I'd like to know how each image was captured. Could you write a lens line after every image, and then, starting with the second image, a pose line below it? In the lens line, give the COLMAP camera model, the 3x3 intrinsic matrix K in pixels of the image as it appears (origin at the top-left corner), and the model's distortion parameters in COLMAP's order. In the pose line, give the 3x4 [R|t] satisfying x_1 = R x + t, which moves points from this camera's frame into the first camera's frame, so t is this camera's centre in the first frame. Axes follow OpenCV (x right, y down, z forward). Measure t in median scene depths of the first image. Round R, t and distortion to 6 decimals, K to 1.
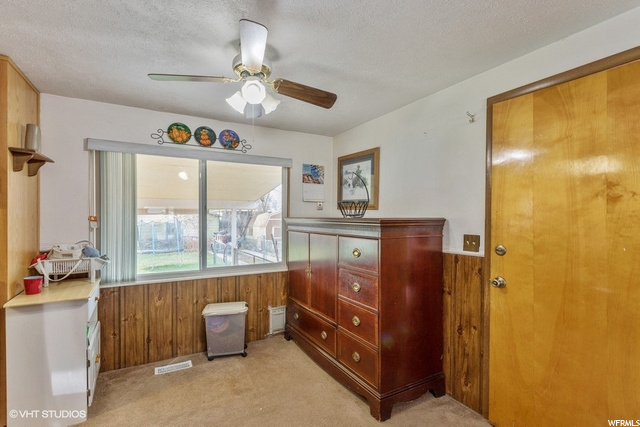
lens RADIAL K [[305.1, 0, 318.7], [0, 305.1, 220.5], [0, 0, 1]] dist [-0.000398, -0.000137]
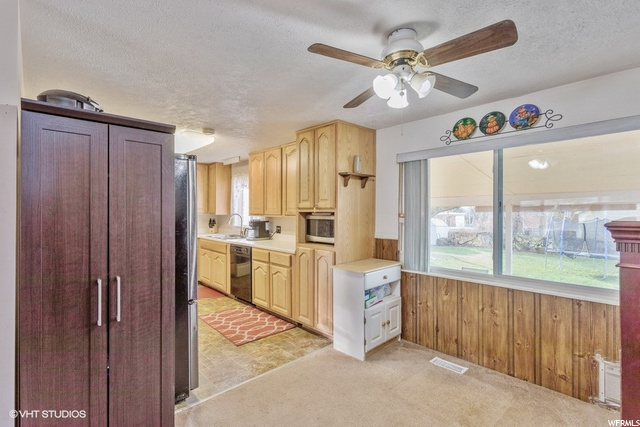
lens RADIAL K [[303.2, 0, 316.1], [0, 303.2, 212.2], [0, 0, 1]] dist [0.001167, 0.000602]
pose [[0.235645, -0.002923, -0.971835, 0.380136], [-0.012197, 0.999908, -0.005964, -0.009038], [0.971763, 0.013259, 0.235587, 0.327860]]
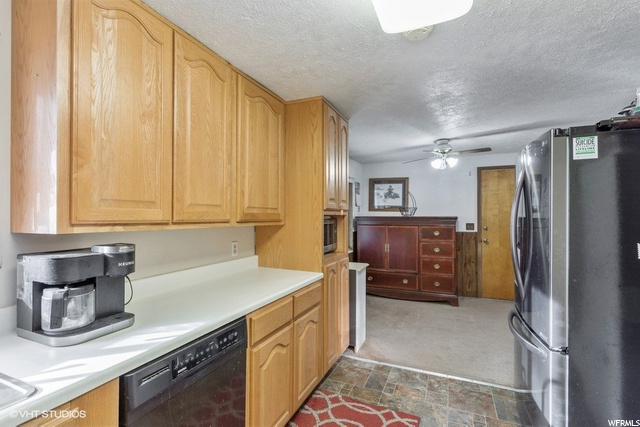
lens RADIAL K [[303.2, 0, 316.1], [0, 303.2, 212.2], [0, 0, 1]] dist [0.001167, 0.000602]
pose [[0.806025, -0.000071, 0.591881, -1.416732], [0.011526, 0.999812, -0.015575, -0.011764], [-0.591769, 0.019376, 0.805875, -0.139930]]
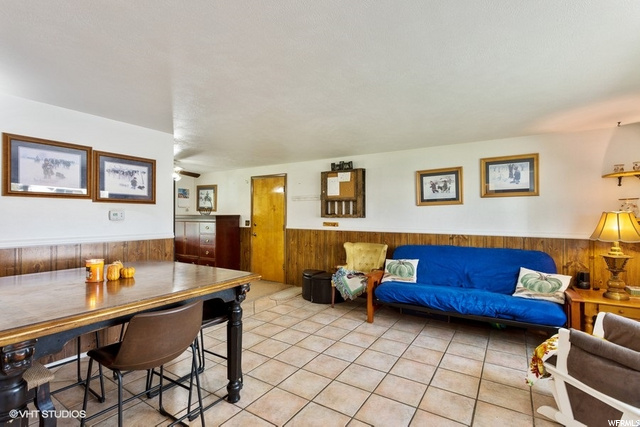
lens RADIAL K [[303.2, 0, 316.1], [0, 303.2, 212.2], [0, 0, 1]] dist [0.001167, 0.000602]
pose [[0.885783, 0.001342, 0.464097, -0.222836], [0.008123, 0.999798, -0.018395, 0.020179], [-0.464028, 0.020064, 0.885593, -1.517240]]
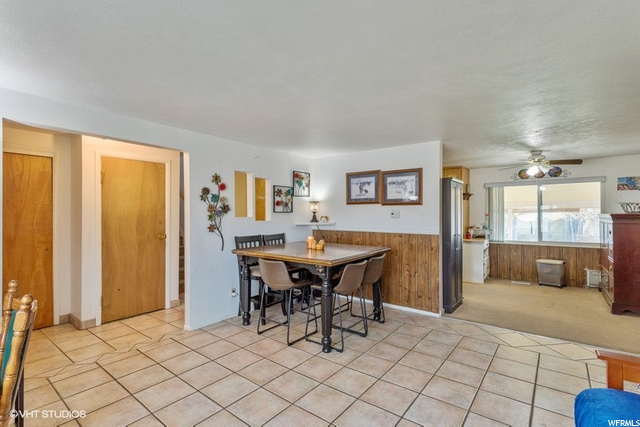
lens RADIAL K [[303.2, 0, 316.1], [0, 303.2, 212.2], [0, 0, 1]] dist [0.001167, 0.000602]
pose [[0.382394, -0.011315, -0.923930, 0.945889], [-0.008725, 0.999836, -0.015855, 0.022281], [0.923958, 0.014125, 0.382233, -1.151054]]
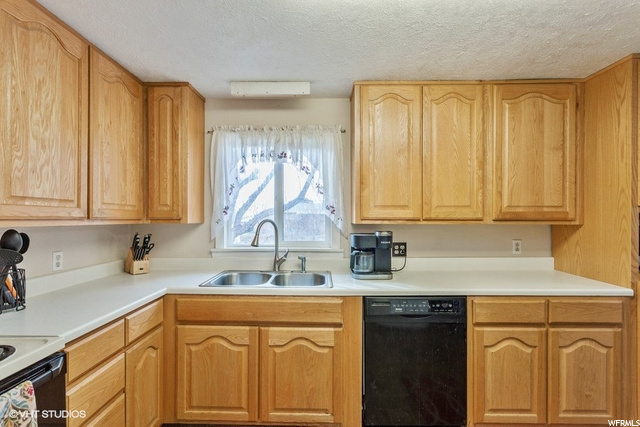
lens RADIAL K [[303.2, 0, 316.1], [0, 303.2, 212.2], [0, 0, 1]] dist [0.001167, 0.000602]
pose [[0.862571, -0.013880, -0.505746, -1.140786], [0.003802, 0.999773, -0.020954, -0.007565], [0.505922, 0.016151, 0.862428, -0.366234]]
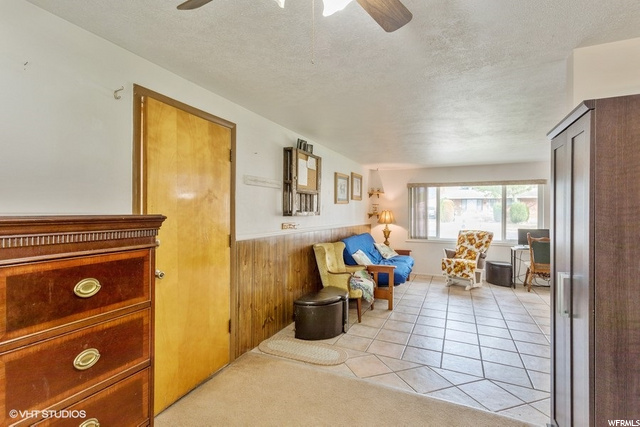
lens RADIAL K [[303.2, 0, 316.1], [0, 303.2, 212.2], [0, 0, 1]] dist [0.001167, 0.000602]
pose [[-0.585075, -0.006648, 0.810952, -0.386022], [0.003565, 0.999936, 0.010770, -0.011816], [-0.810971, 0.009192, -0.585014, 0.801438]]
